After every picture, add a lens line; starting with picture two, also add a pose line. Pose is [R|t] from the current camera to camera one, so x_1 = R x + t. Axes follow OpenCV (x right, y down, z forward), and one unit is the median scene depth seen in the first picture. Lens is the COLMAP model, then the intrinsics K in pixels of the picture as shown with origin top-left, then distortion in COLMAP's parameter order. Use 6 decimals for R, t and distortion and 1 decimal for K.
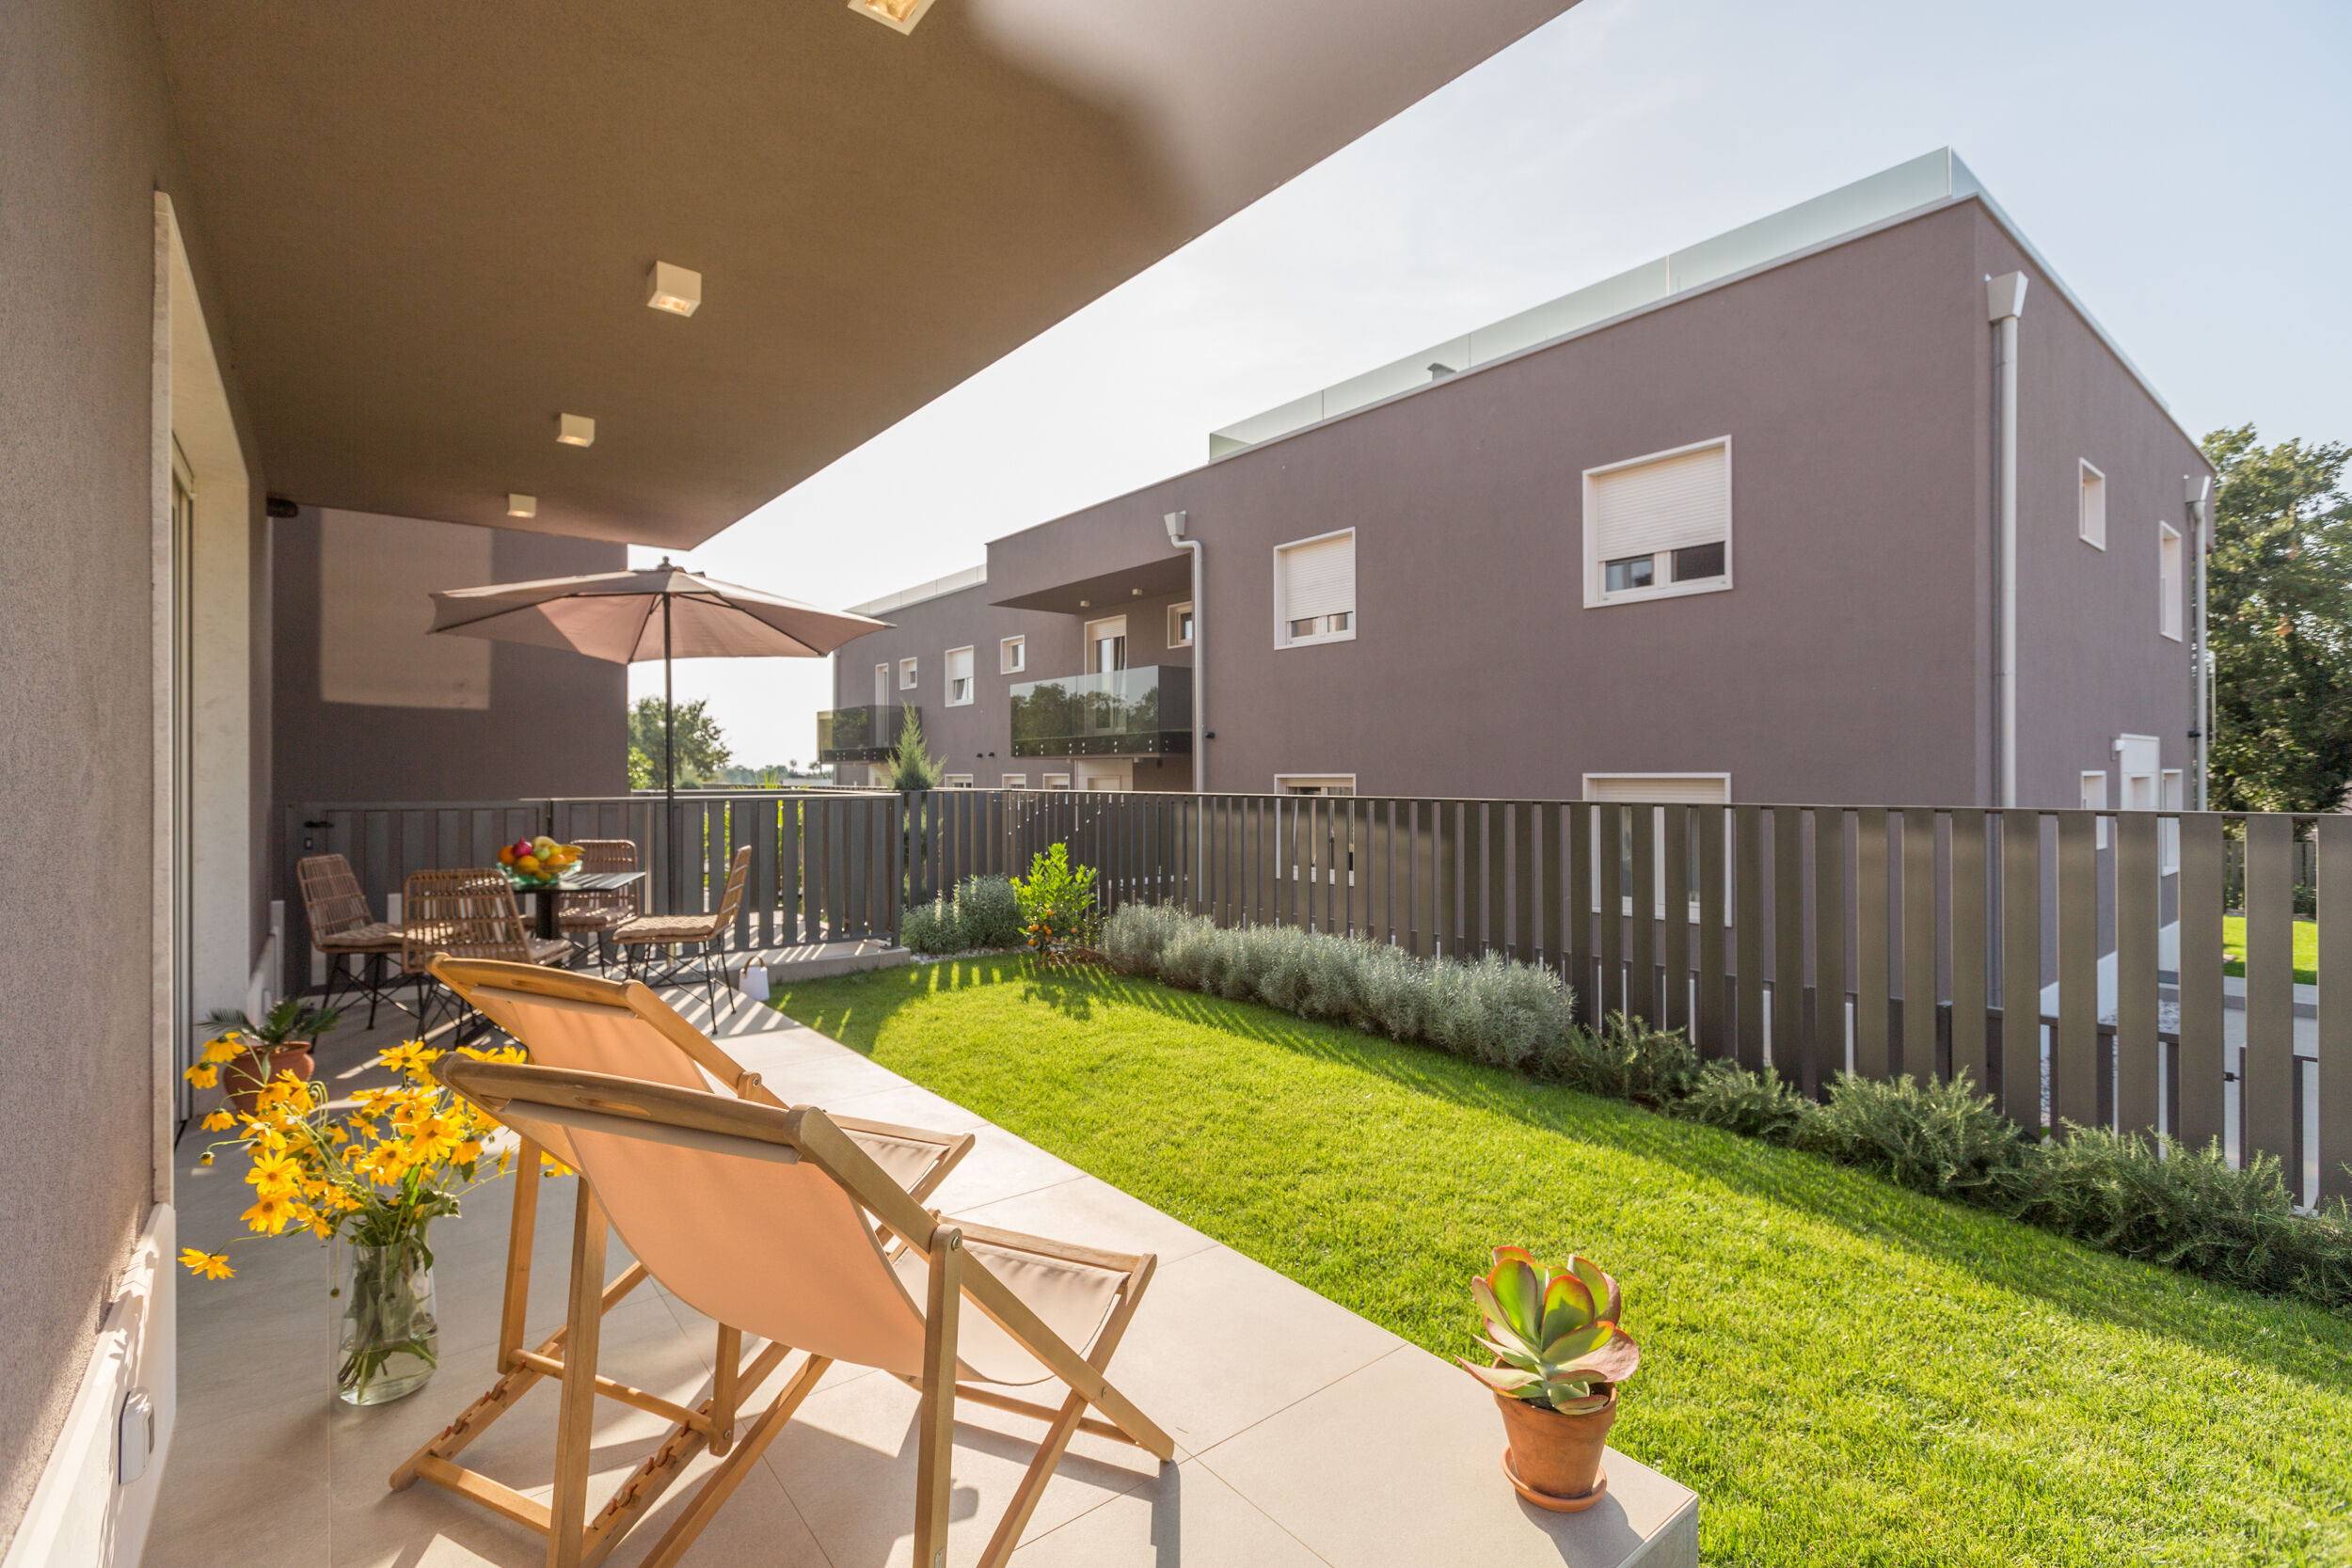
lens RADIAL K [[1045.9, 0, 1169.6], [0, 1045.9, 784.3], [0, 0, 1]] dist [-0.002463, 0.001448]
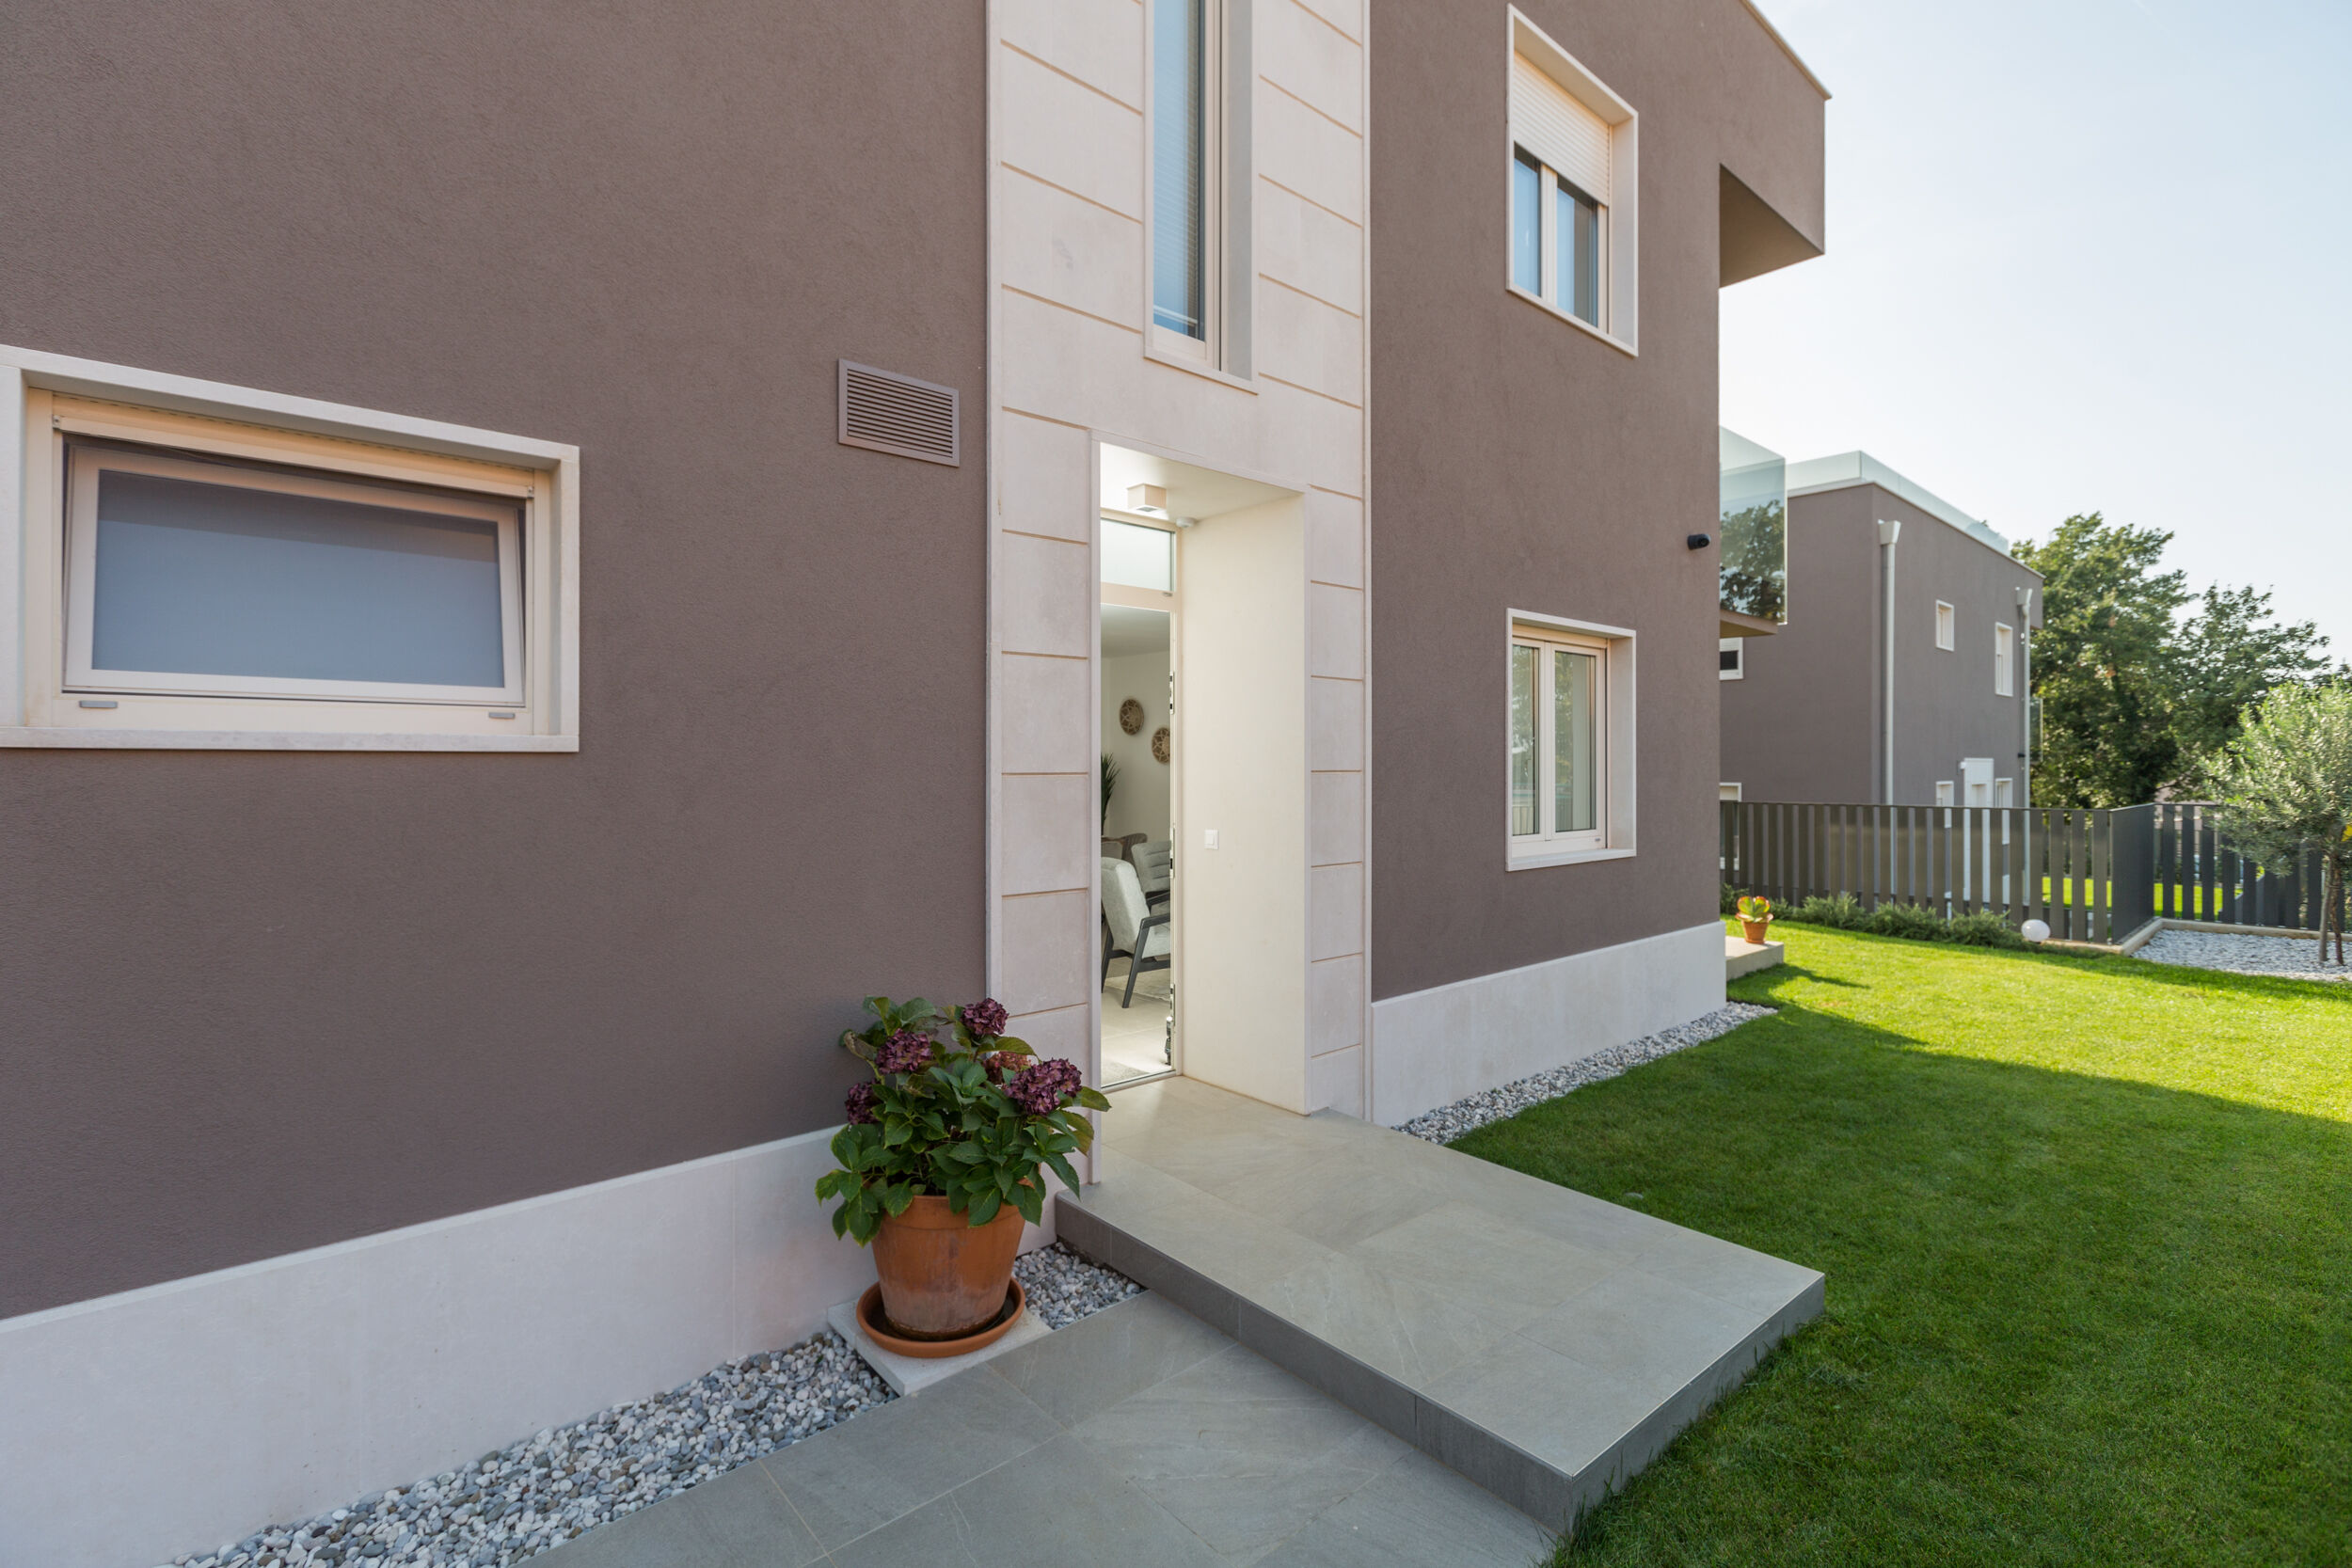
lens RADIAL K [[1045.9, 0, 1170.2], [0, 1045.9, 778.4], [0, 0, 1]] dist [-0.002463, 0.001448]
pose [[0.999268, 0.003840, 0.038071, -0.337007], [-0.003975, 0.999986, 0.003471, -0.014084], [-0.038058, -0.003620, 0.999269, -0.498335]]
